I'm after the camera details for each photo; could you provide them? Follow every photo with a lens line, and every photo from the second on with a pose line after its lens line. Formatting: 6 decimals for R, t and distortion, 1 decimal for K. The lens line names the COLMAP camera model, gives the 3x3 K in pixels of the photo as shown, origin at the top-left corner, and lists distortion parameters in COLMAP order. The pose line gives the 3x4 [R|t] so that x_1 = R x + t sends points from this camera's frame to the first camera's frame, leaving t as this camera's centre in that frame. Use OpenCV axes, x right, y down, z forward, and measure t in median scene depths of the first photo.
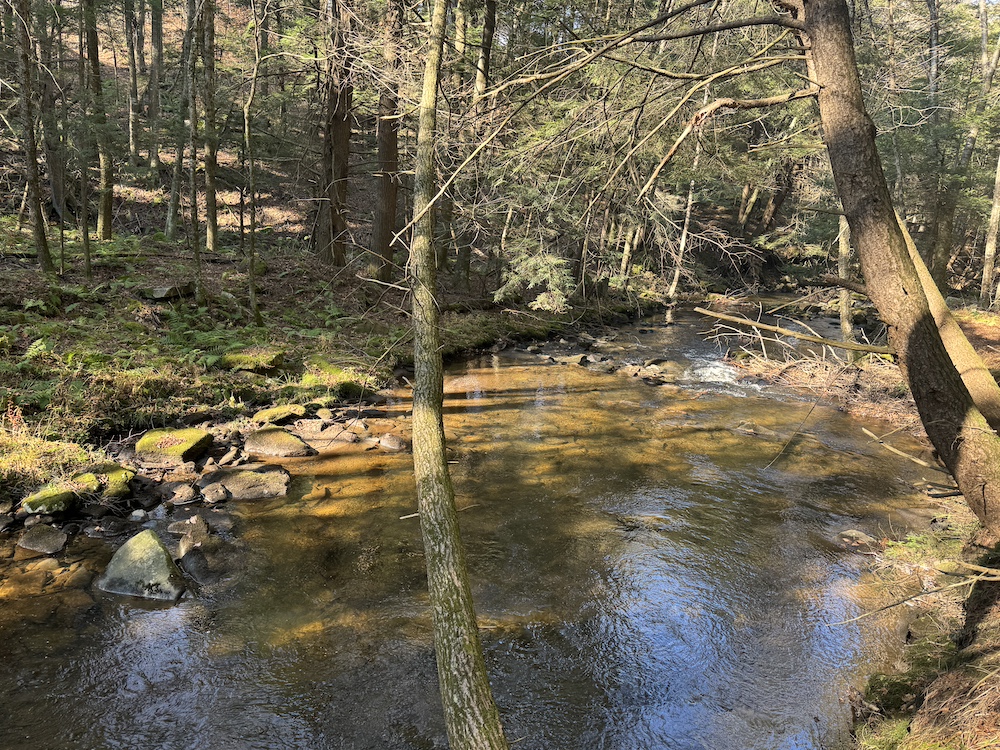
lens RADIAL K [[803.5, 0, 500.4], [0, 803.5, 374.7], [0, 0, 1]] dist [-0.008054, -0.004610]
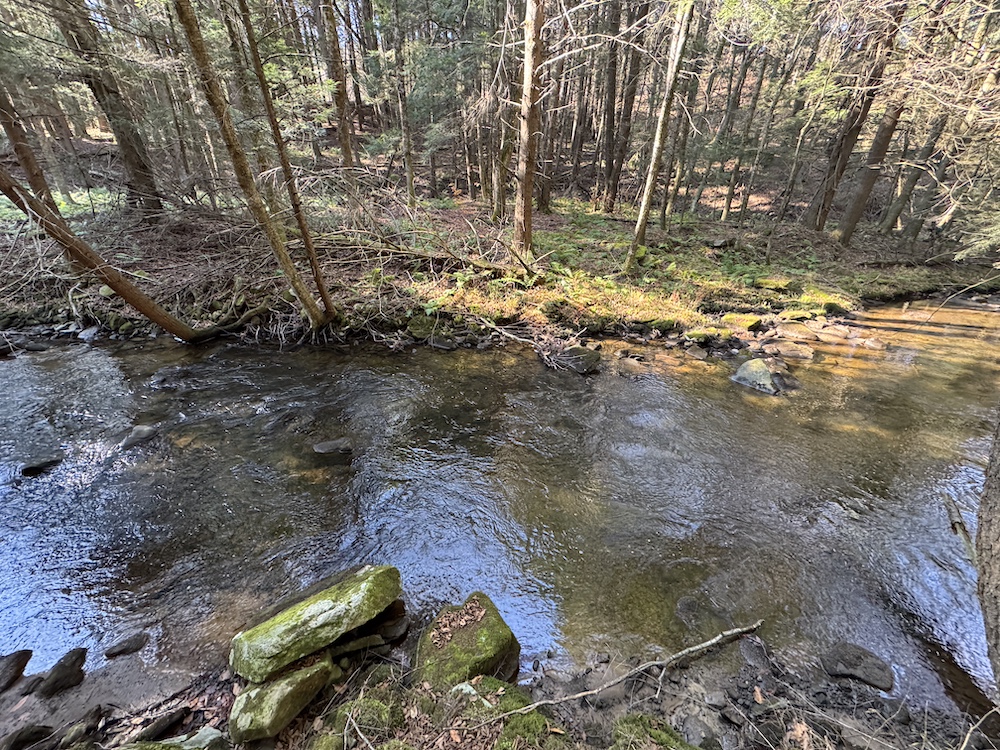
lens RADIAL K [[396.2, 0, 500.1], [0, 396.2, 376.5], [0, 0, 1]] dist [0.000291, 0.000146]
pose [[0.699403, 0.262003, -0.664974, -0.108458], [-0.111605, 0.959010, 0.260470, 0.023008], [0.705960, -0.107959, 0.699975, -0.101076]]
